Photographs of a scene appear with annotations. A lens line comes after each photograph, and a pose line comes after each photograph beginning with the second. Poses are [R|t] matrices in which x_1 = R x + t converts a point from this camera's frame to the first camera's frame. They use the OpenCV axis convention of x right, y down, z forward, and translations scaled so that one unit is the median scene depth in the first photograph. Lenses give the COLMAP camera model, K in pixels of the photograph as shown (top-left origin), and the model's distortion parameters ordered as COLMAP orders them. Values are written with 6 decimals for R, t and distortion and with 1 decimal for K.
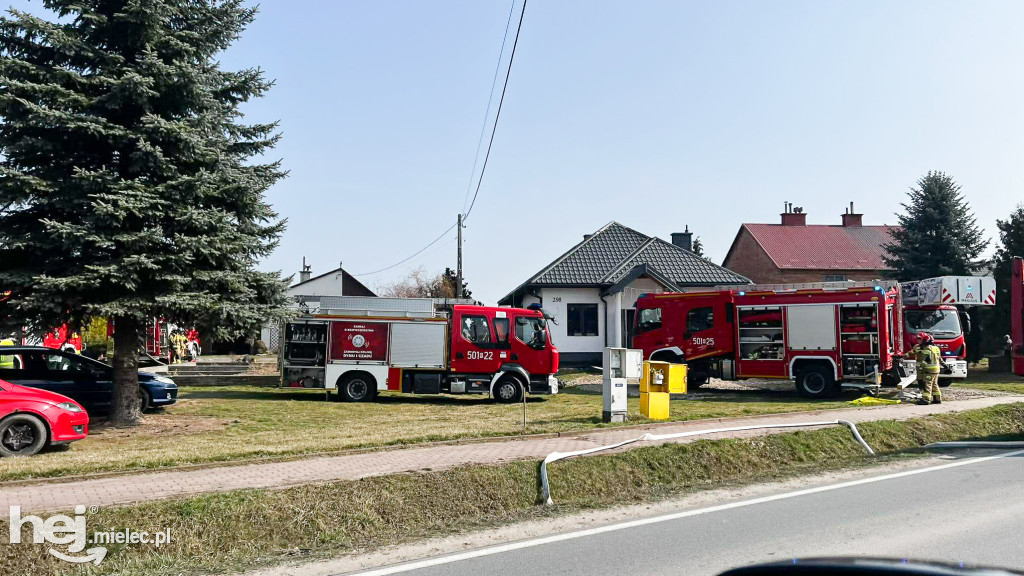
lens RADIAL K [[855.2, 0, 512.0], [0, 855.2, 288.0], [0, 0, 1]] dist [0.208899, -0.388708]
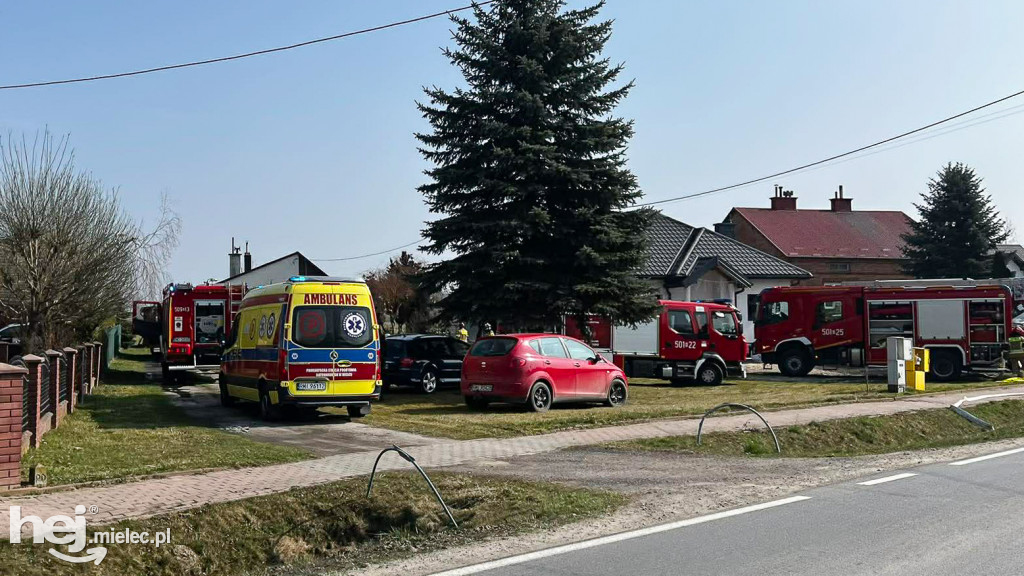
lens RADIAL K [[1051.4, 0, 428.9], [0, 1051.4, 284.1], [0, 0, 1]] dist [0.059832, -0.110346]
pose [[0.997075, 0.003706, 0.076335, -0.441035], [-0.004843, 0.999880, 0.014717, -0.019164], [-0.076272, -0.015044, 0.996974, -0.342303]]
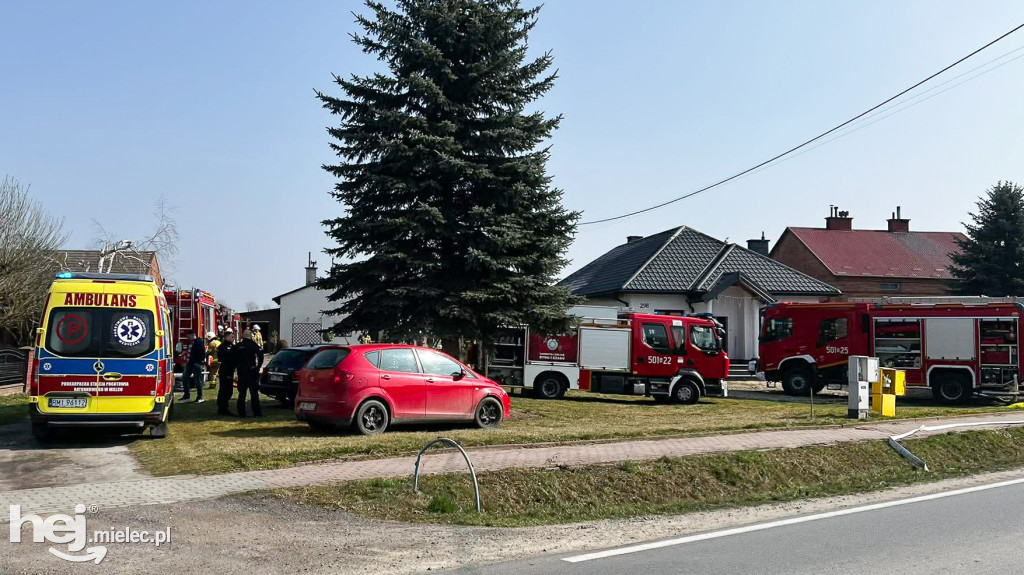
lens RADIAL K [[959.6, 0, 485.1], [0, 959.6, 293.3], [0, 0, 1]] dist [0.161998, -0.252488]
pose [[0.999645, 0.017421, 0.020138, -0.260107], [-0.017584, 0.999814, 0.007956, -0.010970], [-0.019996, -0.008307, 0.999766, -0.204177]]
